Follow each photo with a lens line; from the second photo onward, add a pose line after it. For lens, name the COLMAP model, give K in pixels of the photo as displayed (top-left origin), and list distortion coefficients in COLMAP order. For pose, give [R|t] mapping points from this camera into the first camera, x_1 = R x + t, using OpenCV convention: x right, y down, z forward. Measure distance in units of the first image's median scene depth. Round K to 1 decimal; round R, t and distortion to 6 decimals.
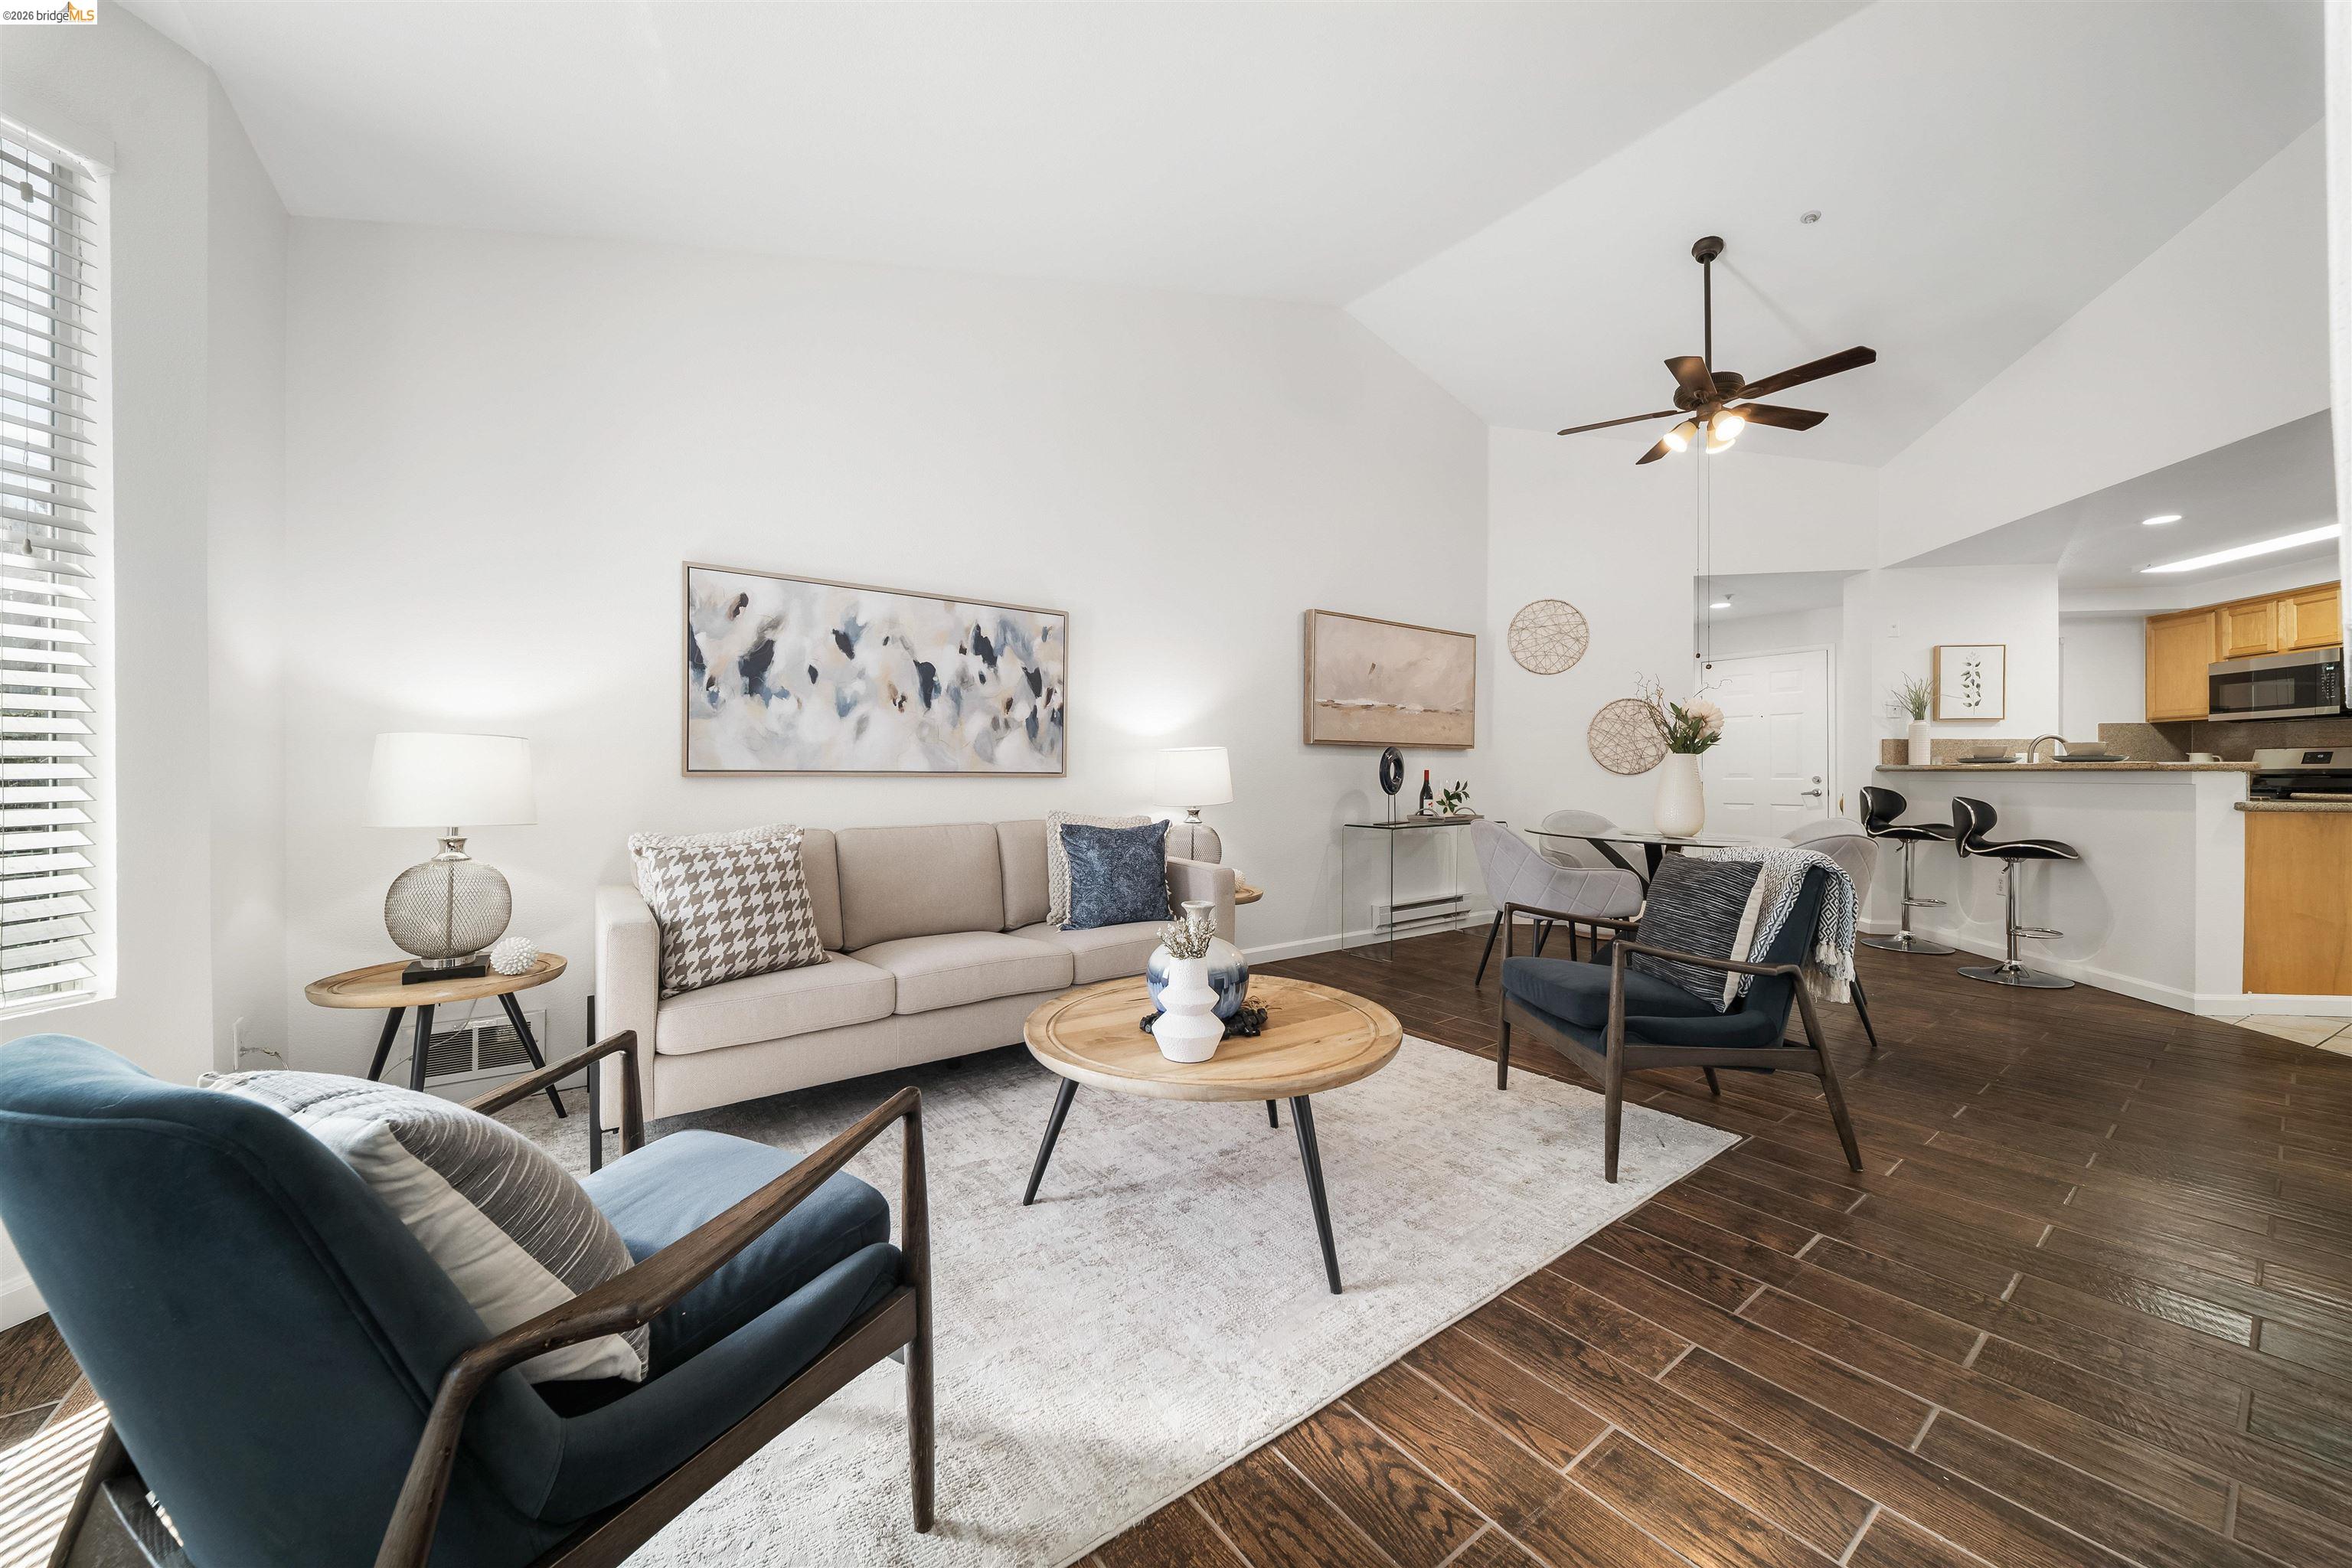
lens RADIAL K [[831.5, 0, 1162.2], [0, 831.5, 771.6], [0, 0, 1]] dist [0.005729, -0.006322]
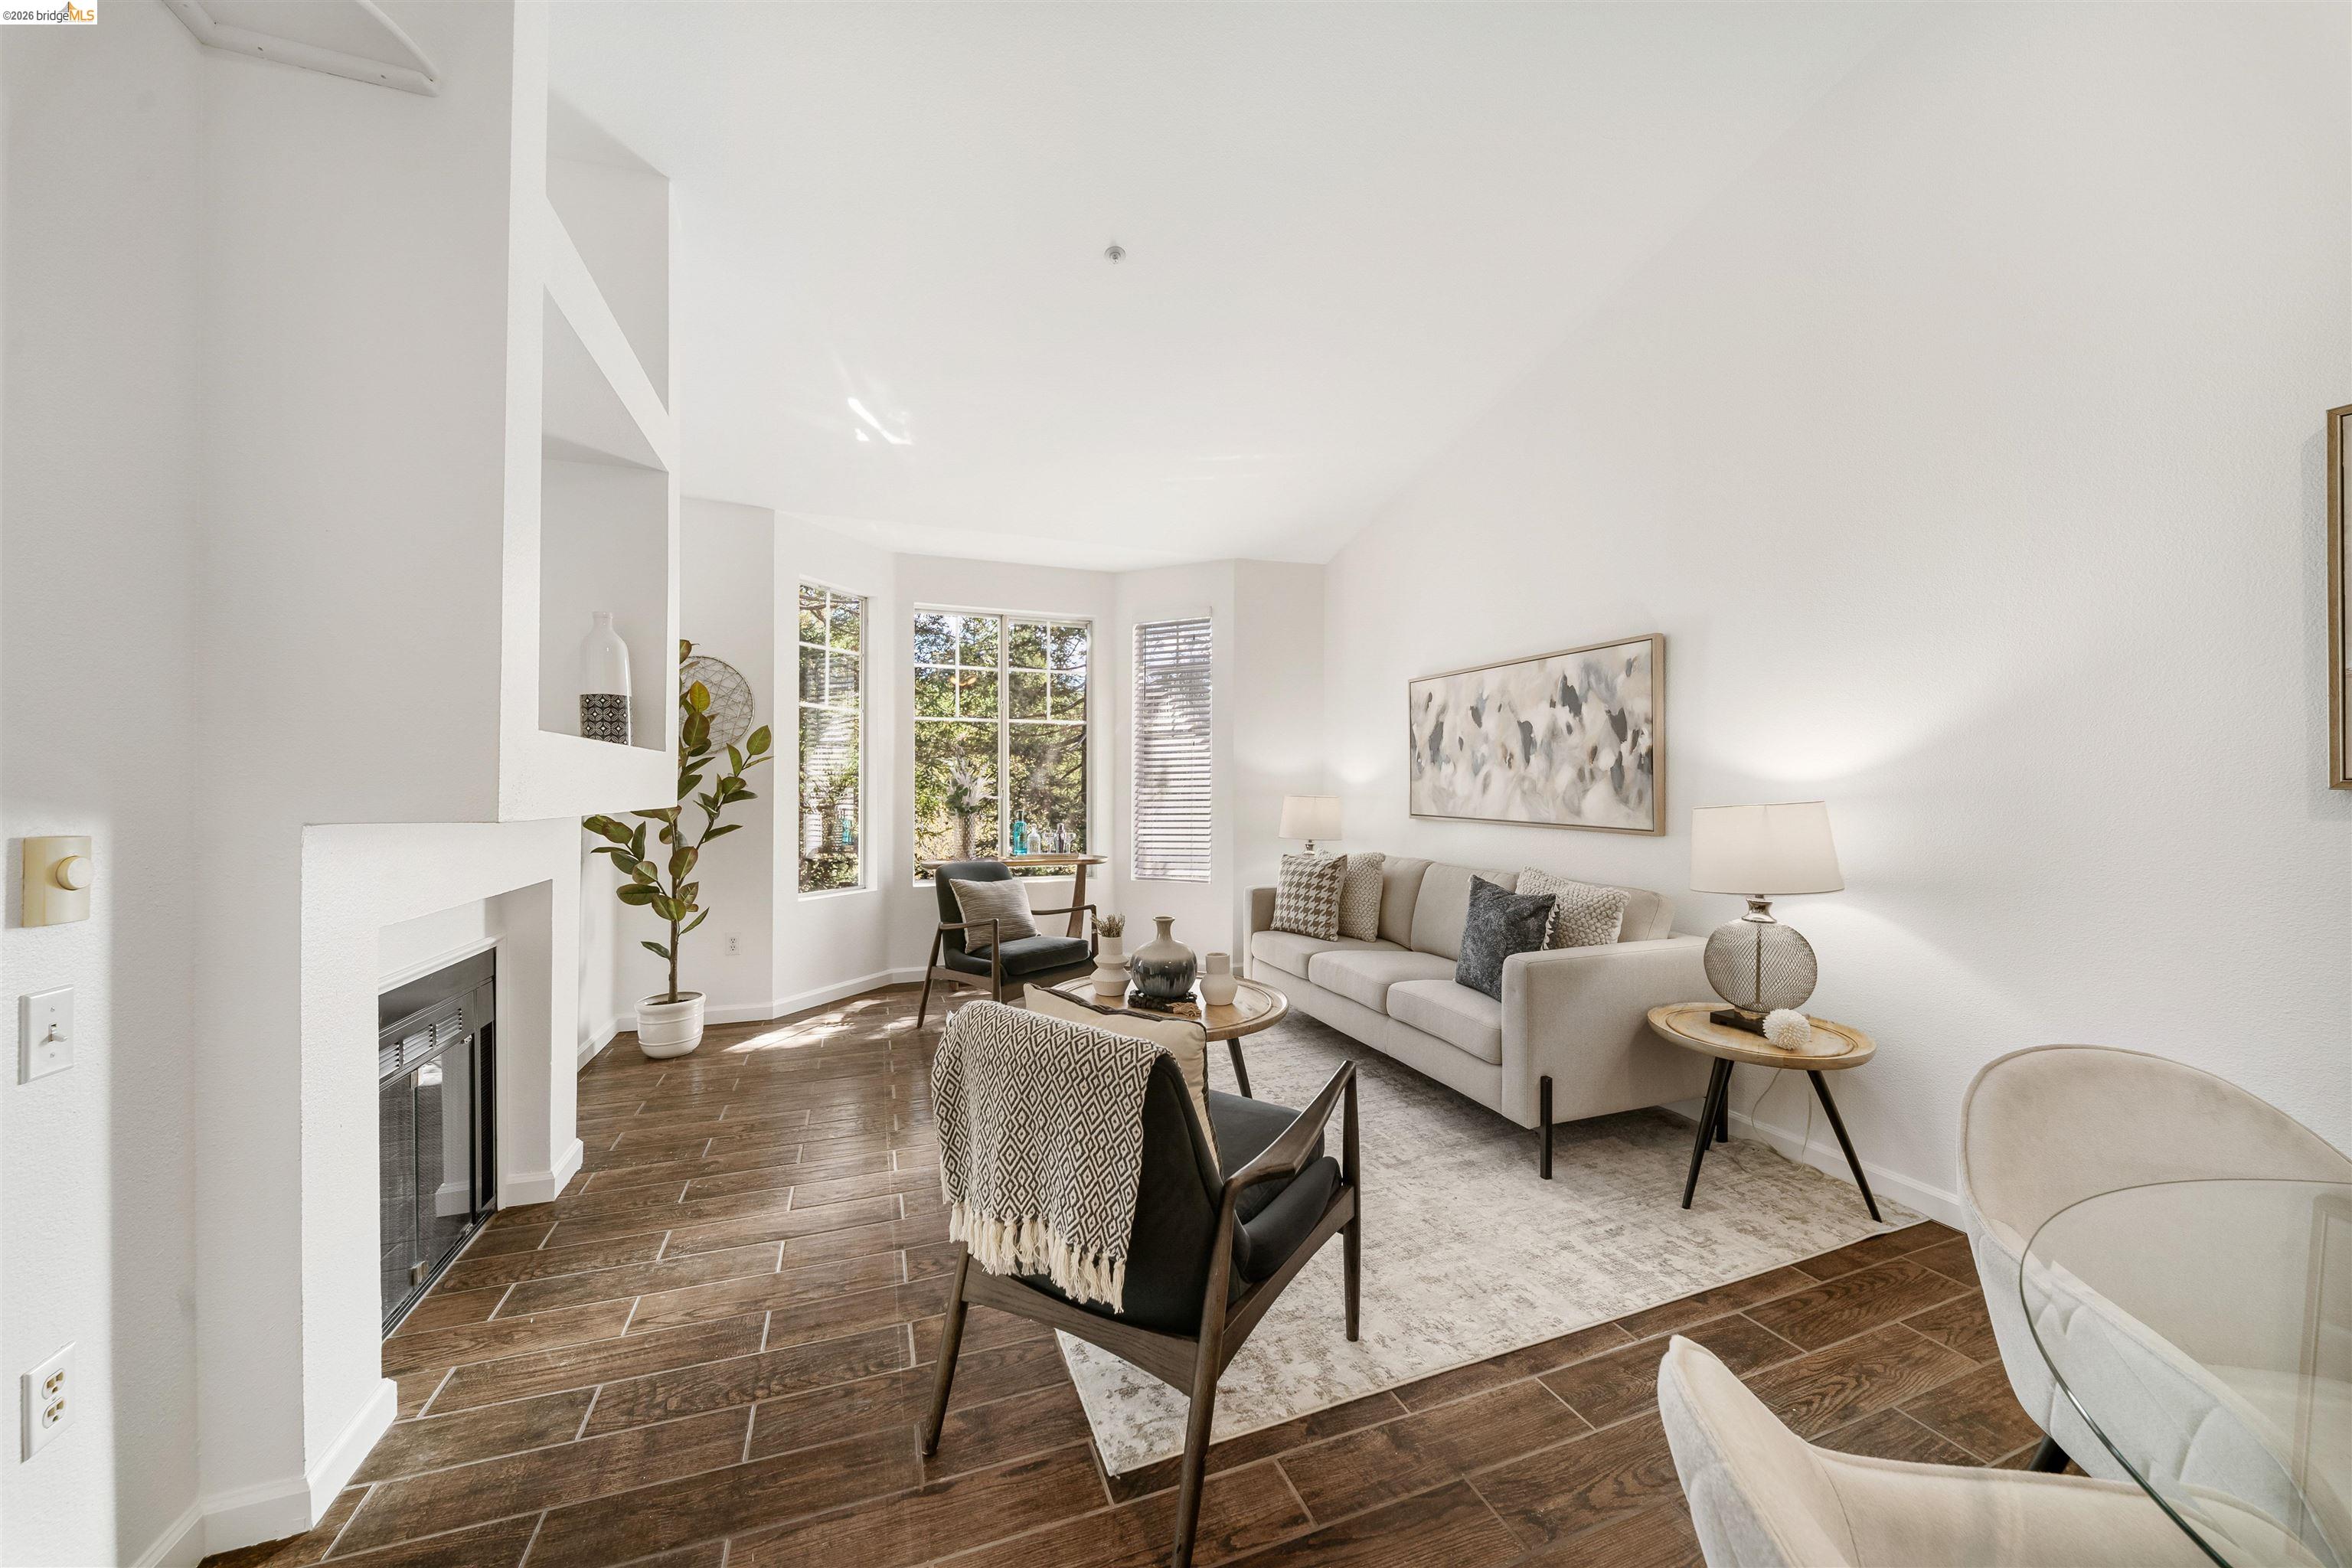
lens RADIAL K [[831.5, 0, 1162.1], [0, 831.5, 779.5], [0, 0, 1]] dist [0.005729, -0.006322]
pose [[-0.268777, -0.006493, -0.963180, 0.823209], [0.000194, 0.999977, -0.006795, -0.044369], [0.963202, -0.002013, -0.268770, 0.771799]]
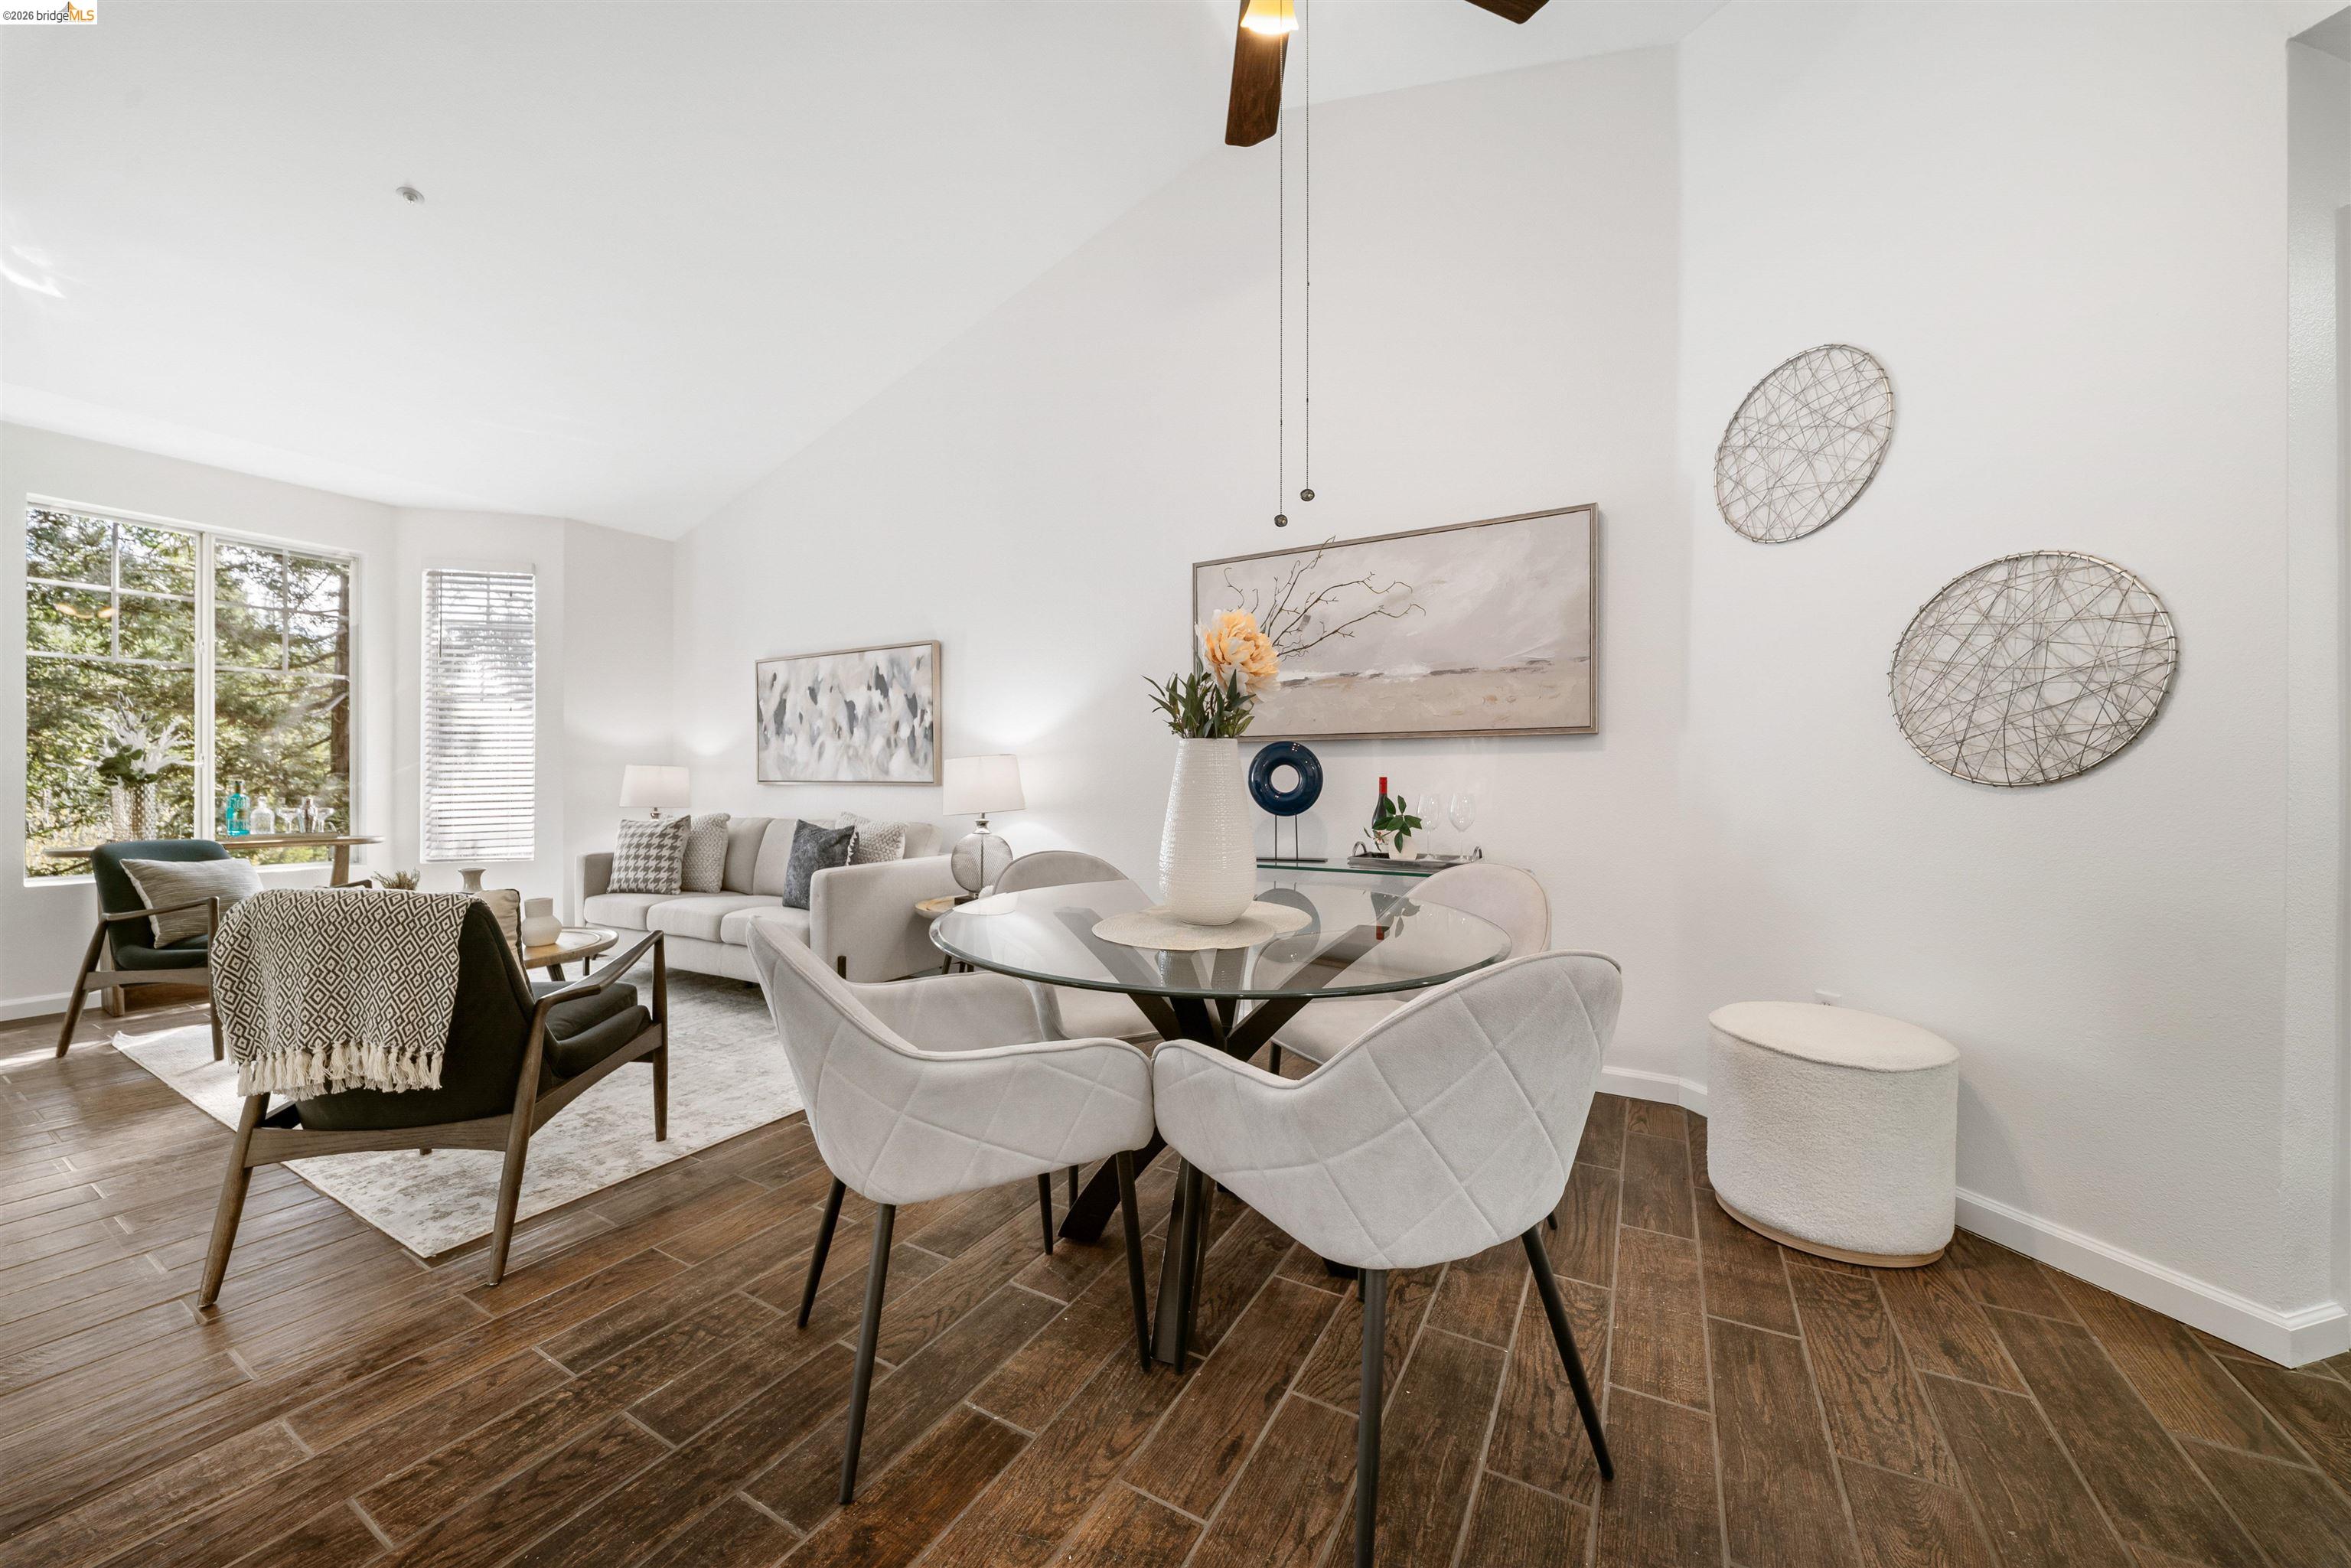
lens RADIAL K [[831.2, 0, 1168.1], [0, 831.2, 783.0], [0, 0, 1]] dist [0.005729, -0.006322]
pose [[0.418901, -0.000024, -0.908032, 1.074162], [0.001836, 0.999998, 0.000821, 0.002238], [0.908030, -0.002011, 0.418900, 0.834730]]
